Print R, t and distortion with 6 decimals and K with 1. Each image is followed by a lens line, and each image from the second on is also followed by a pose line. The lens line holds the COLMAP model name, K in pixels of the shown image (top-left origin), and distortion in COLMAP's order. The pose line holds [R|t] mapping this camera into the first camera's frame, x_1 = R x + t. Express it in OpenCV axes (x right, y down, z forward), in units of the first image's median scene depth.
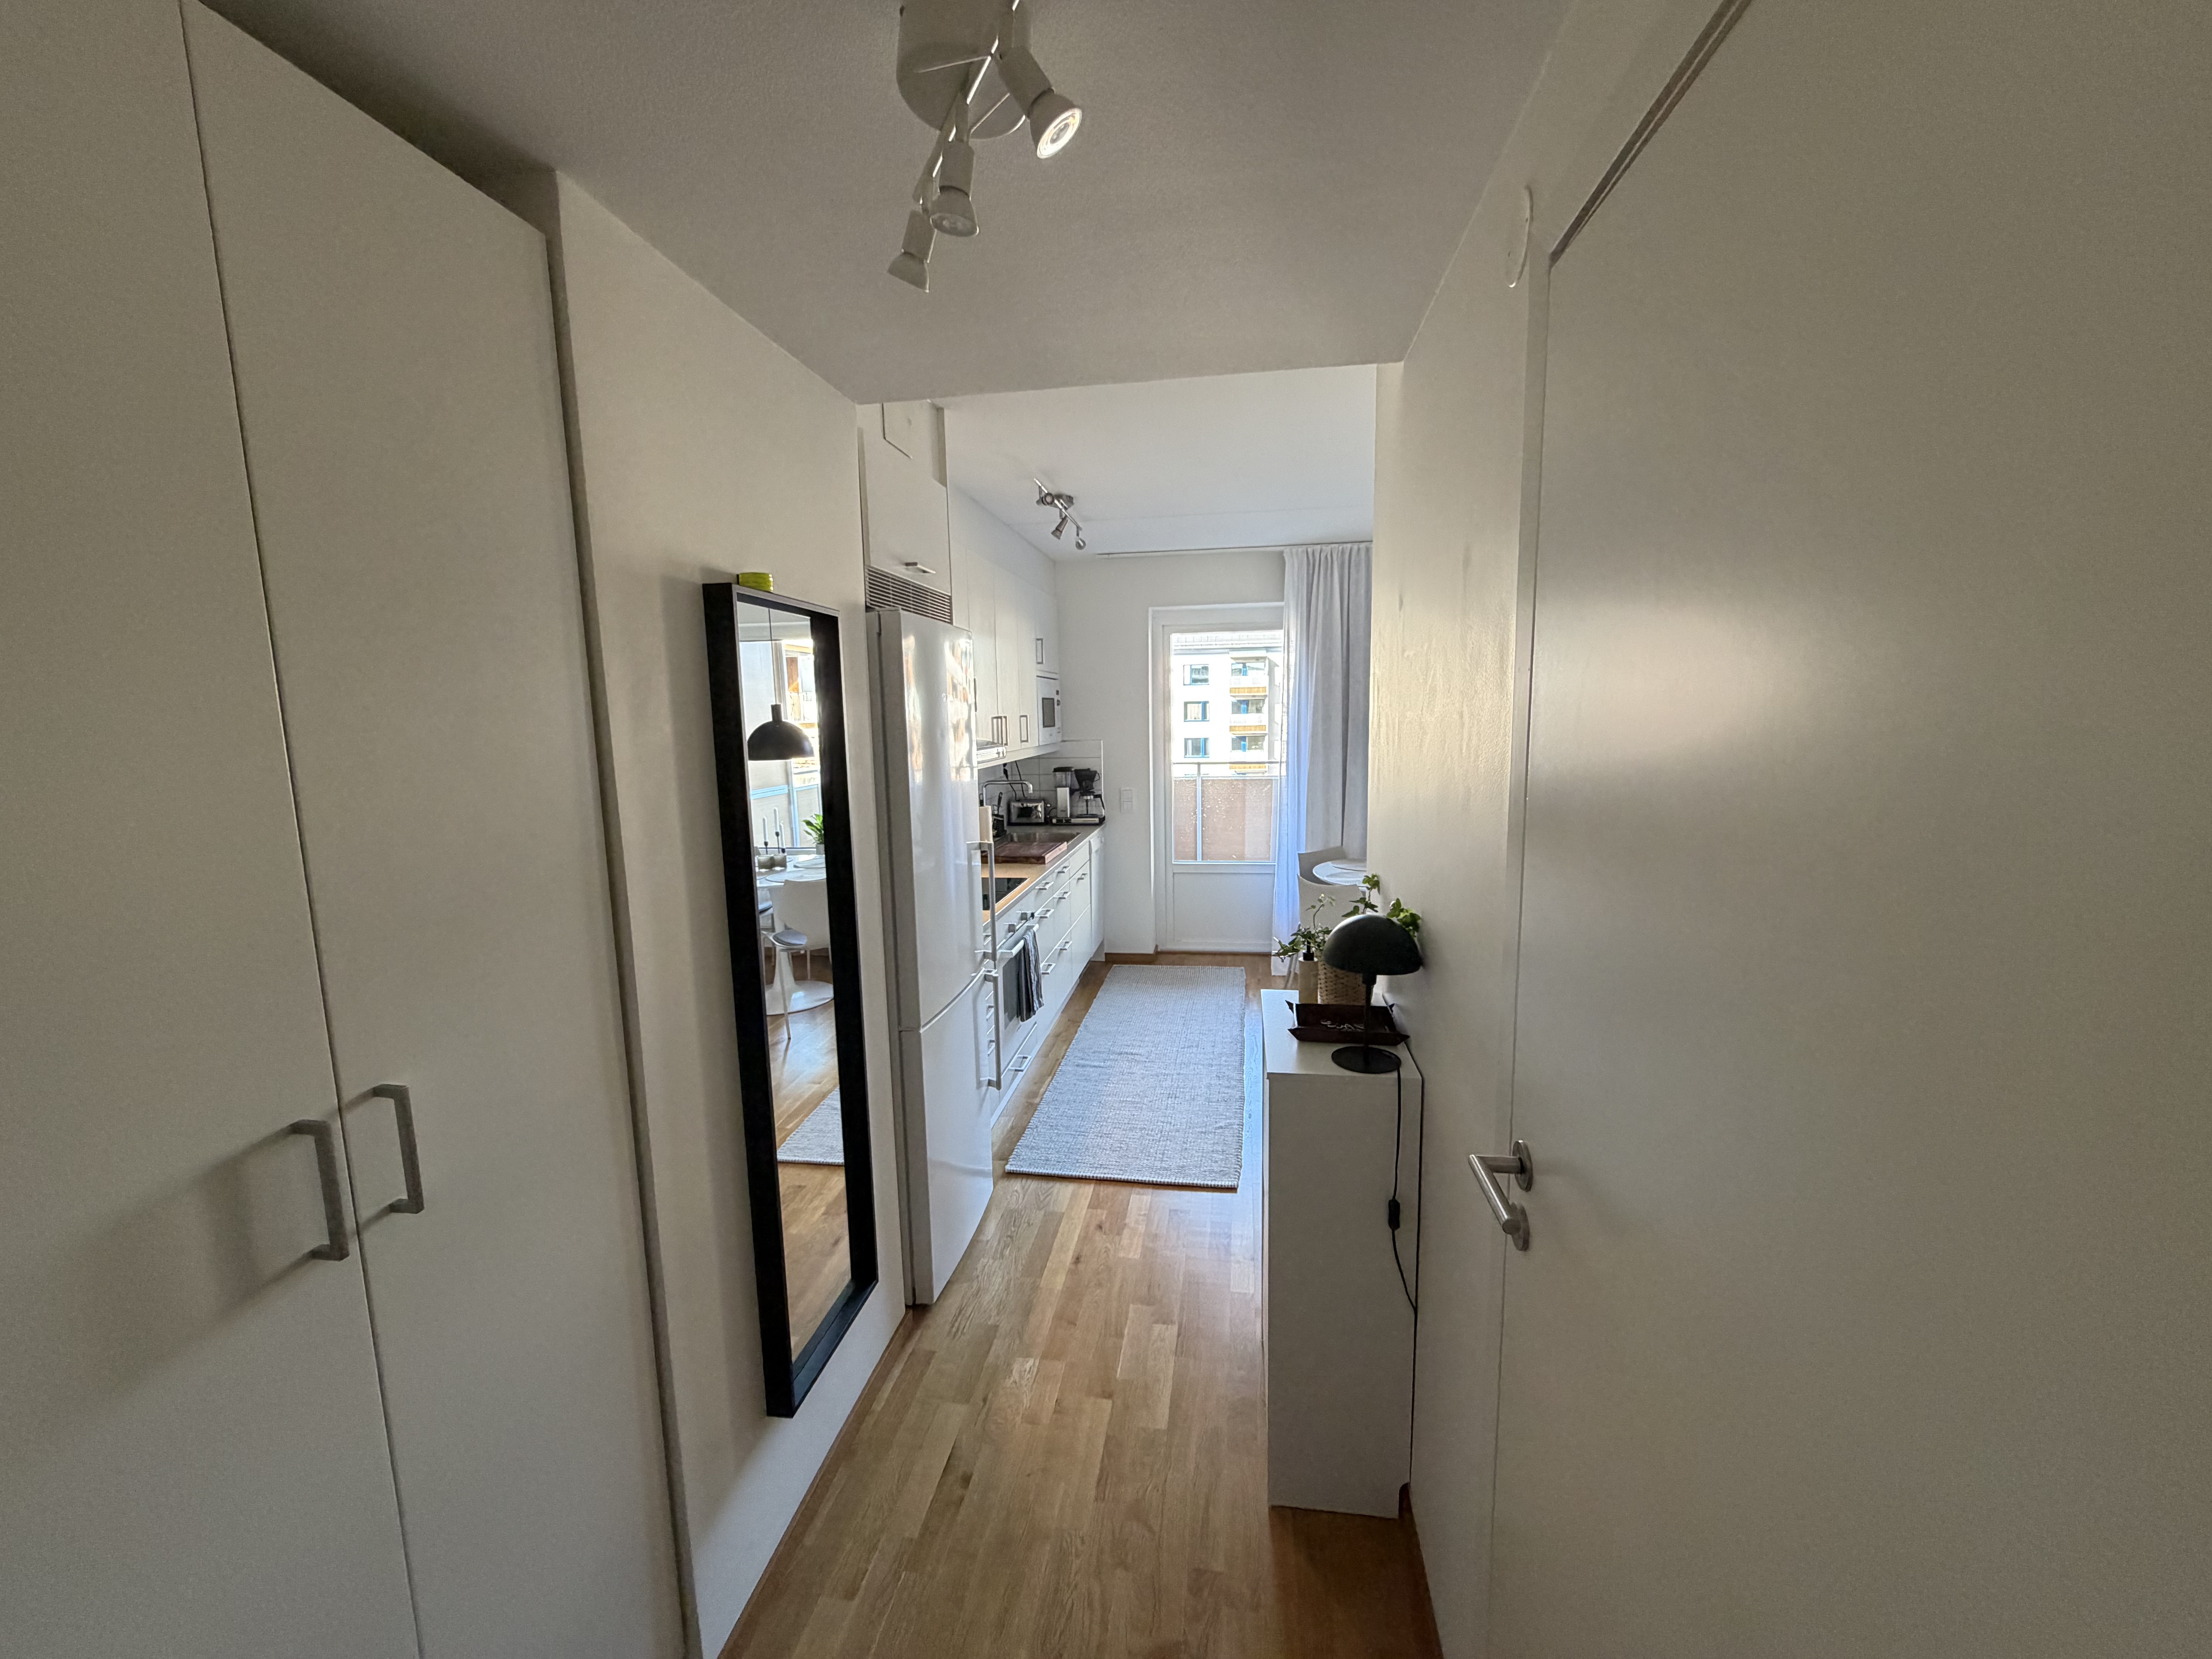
lens RADIAL K [[878.0, 0, 1105.5], [0, 878.0, 827.9], [0, 0, 1]] dist [-0.001688, 0.000218]
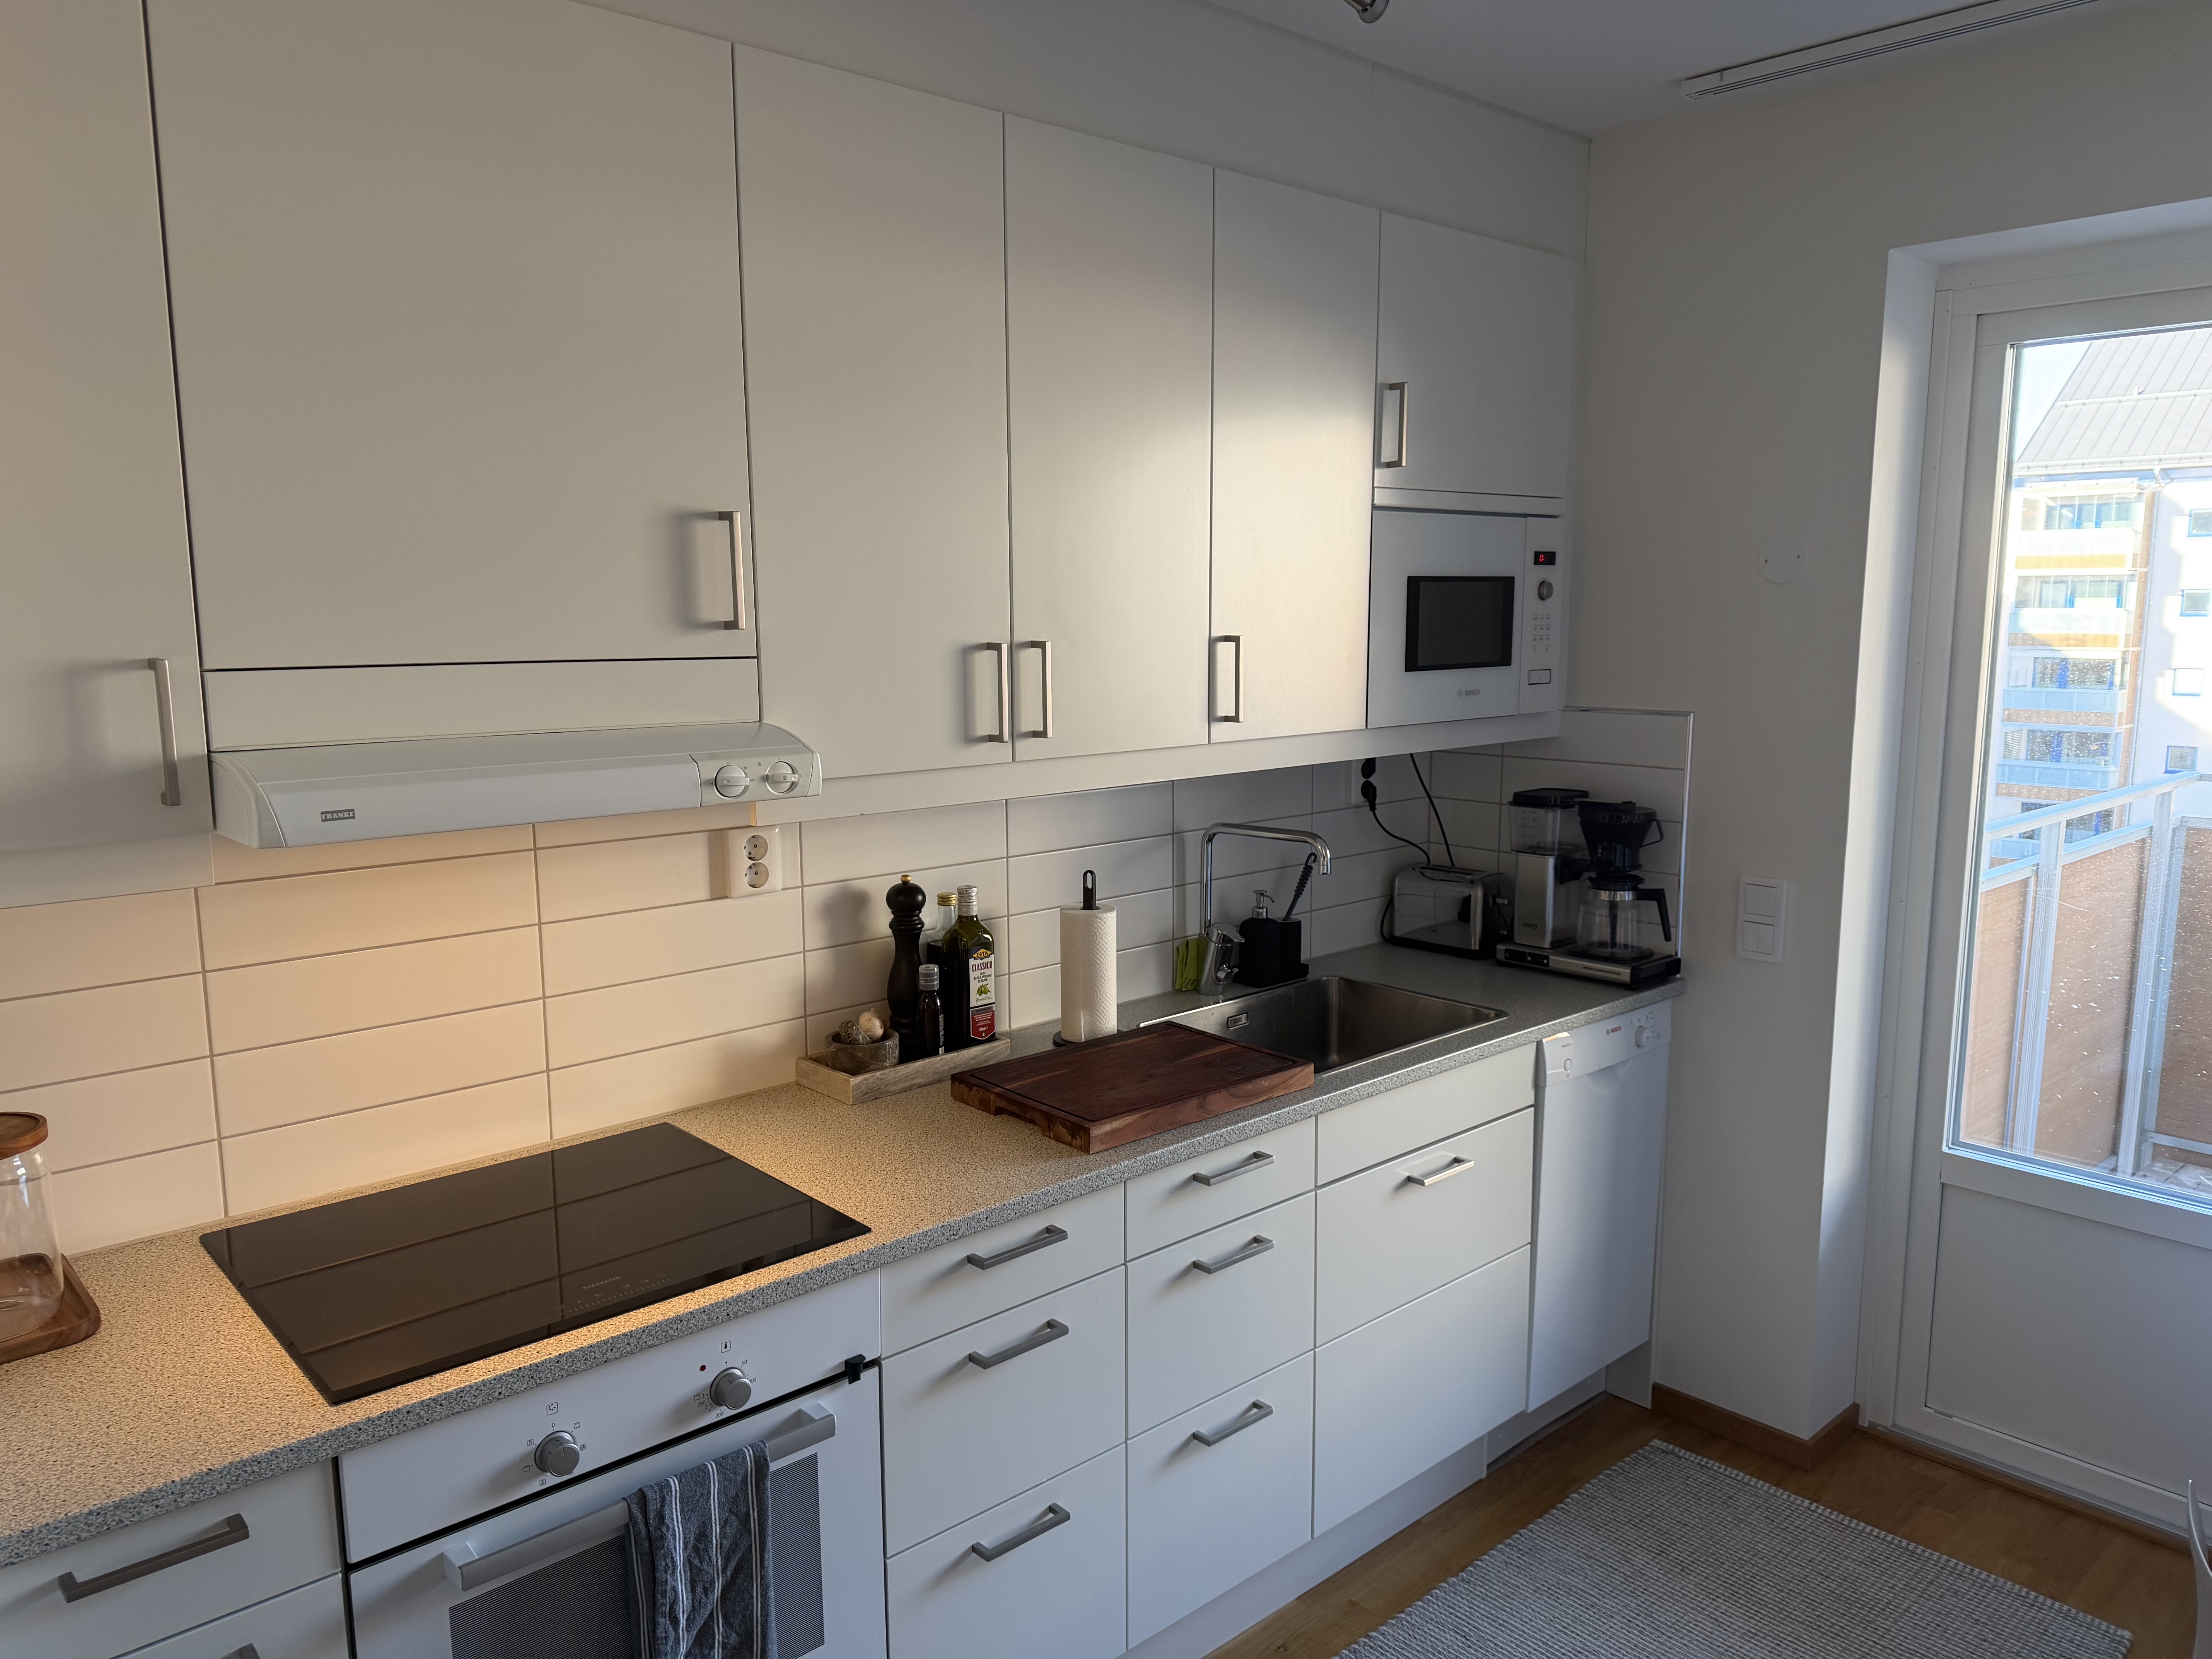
lens RADIAL K [[1533.1, 0, 1107.7], [0, 1533.1, 832.1], [0, 0, 1]] dist [0.073291, -0.097320]
pose [[0.773699, 0.105727, -0.624669, 0.184280], [-0.093084, 0.994247, 0.052988, -0.069401], [0.626678, 0.017150, 0.779090, 0.460945]]
